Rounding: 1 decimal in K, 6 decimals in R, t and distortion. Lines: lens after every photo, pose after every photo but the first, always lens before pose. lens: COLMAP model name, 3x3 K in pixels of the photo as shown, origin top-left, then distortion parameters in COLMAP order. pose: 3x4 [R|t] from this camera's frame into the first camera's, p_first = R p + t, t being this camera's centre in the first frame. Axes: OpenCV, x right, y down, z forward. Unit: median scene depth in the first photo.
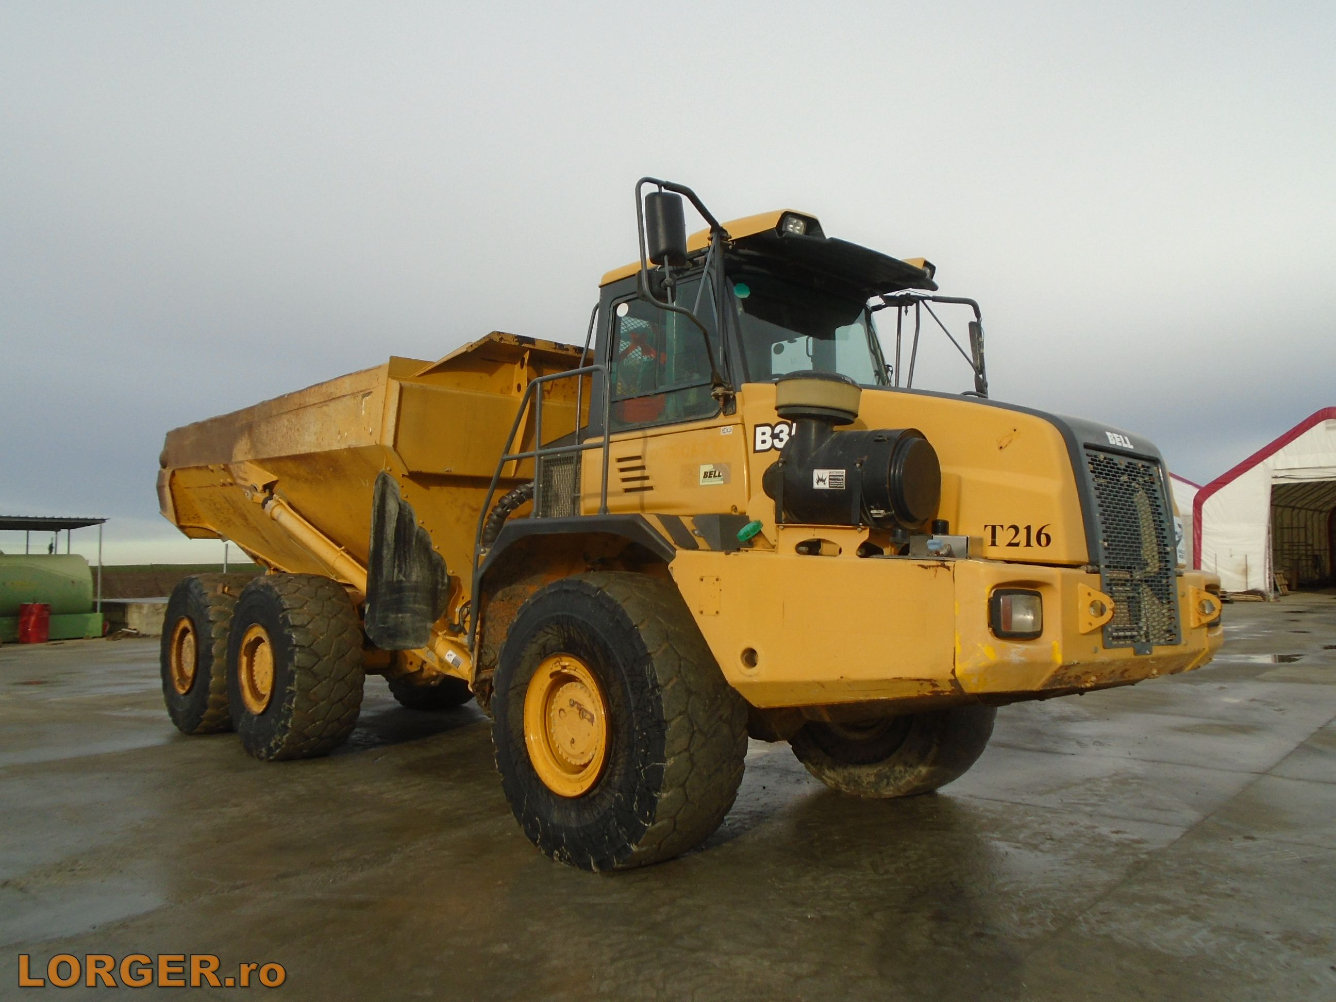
lens RADIAL K [[1025.6, 0, 666.2], [0, 1025.6, 502.7], [0, 0, 1]] dist [0.000859, -0.002378]
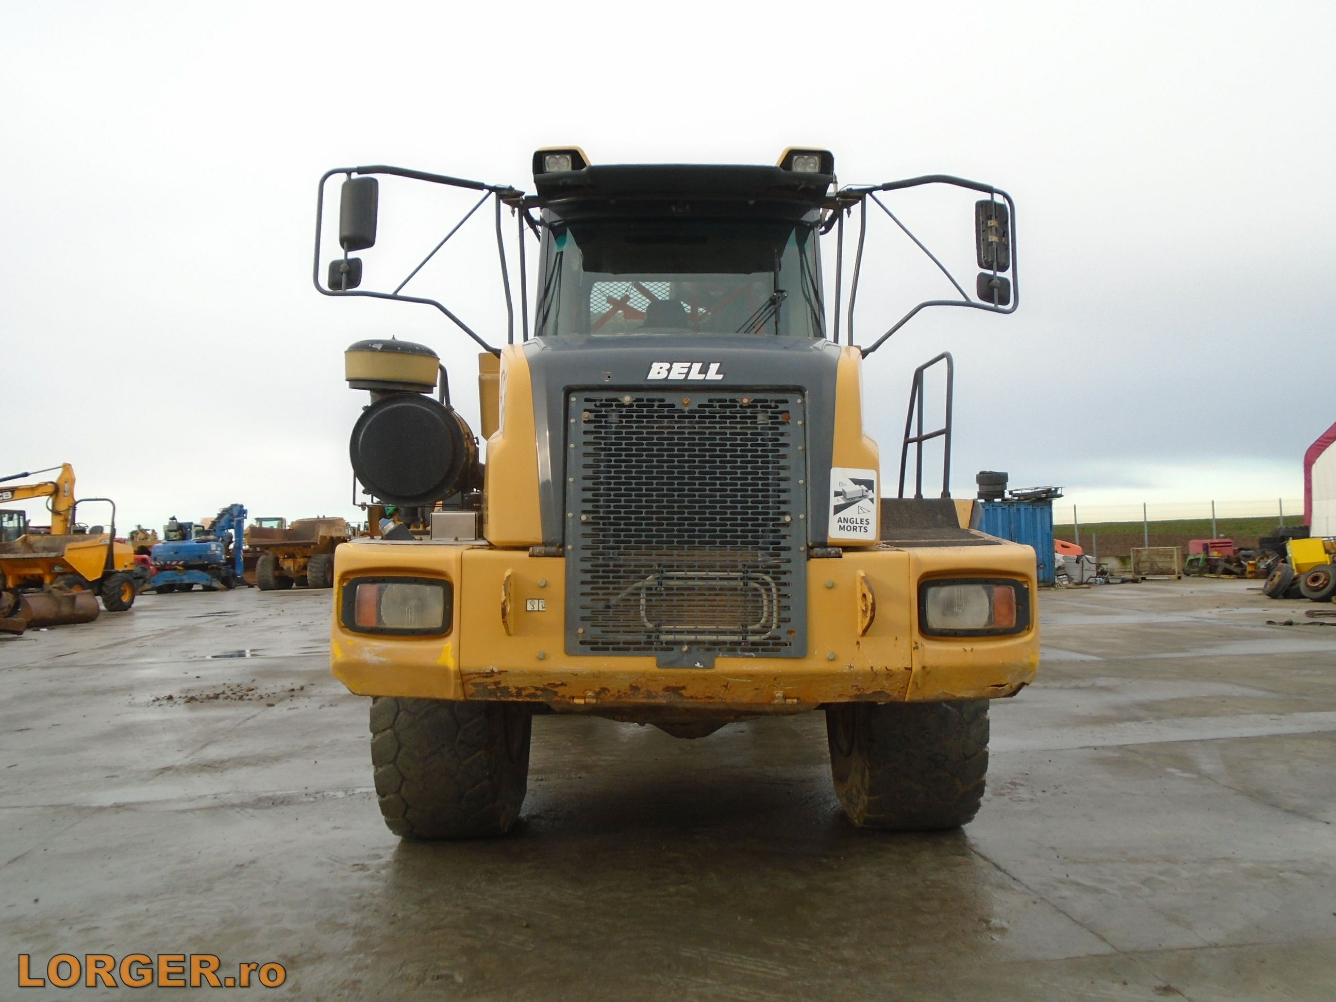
lens RADIAL K [[1025.6, 0, 670.6], [0, 1025.6, 501.8], [0, 0, 1]] dist [0.000859, -0.002378]
pose [[0.738109, -0.031448, -0.673948, 0.887145], [0.055159, 0.998382, 0.013824, 0.019669], [0.672423, -0.047378, 0.738650, 0.438767]]
